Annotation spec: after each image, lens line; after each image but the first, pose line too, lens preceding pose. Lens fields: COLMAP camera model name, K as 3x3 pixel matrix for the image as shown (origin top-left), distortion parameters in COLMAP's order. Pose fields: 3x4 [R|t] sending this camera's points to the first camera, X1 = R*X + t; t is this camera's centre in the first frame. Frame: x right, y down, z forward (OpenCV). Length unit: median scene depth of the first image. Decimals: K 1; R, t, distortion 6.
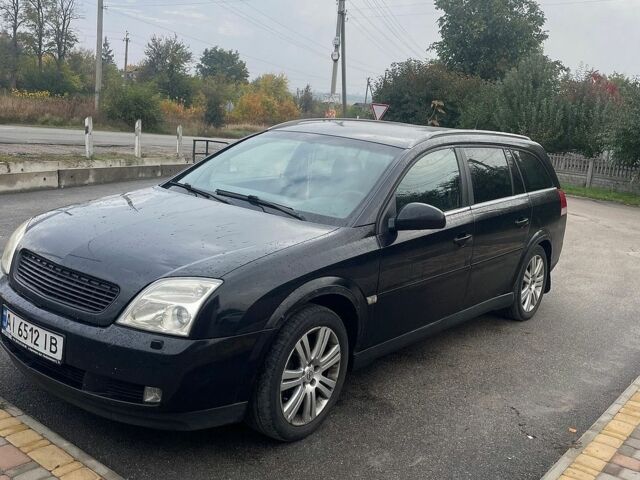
lens RADIAL K [[665.7, 0, 320.0], [0, 665.7, 240.0], [0, 0, 1]] dist [0.111416, -0.180274]
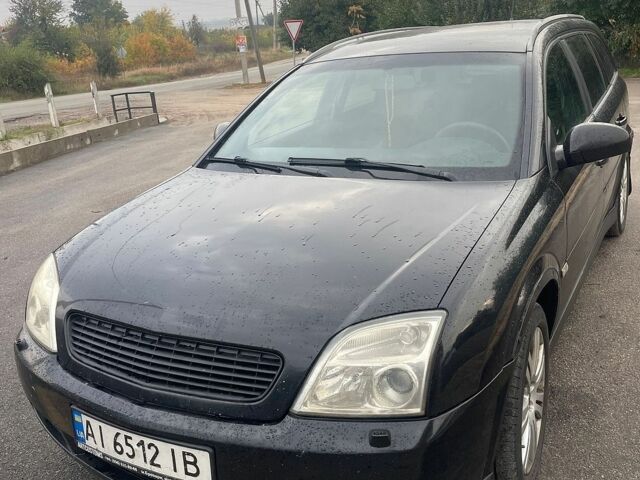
lens RADIAL K [[665.7, 0, 320.0], [0, 665.7, 240.0], [0, 0, 1]] dist [0.111416, -0.180274]
pose [[0.973226, -0.206078, 0.101803, -0.207649], [0.193653, 0.973729, 0.119793, -0.067648], [-0.123815, -0.096871, 0.987566, 0.271014]]
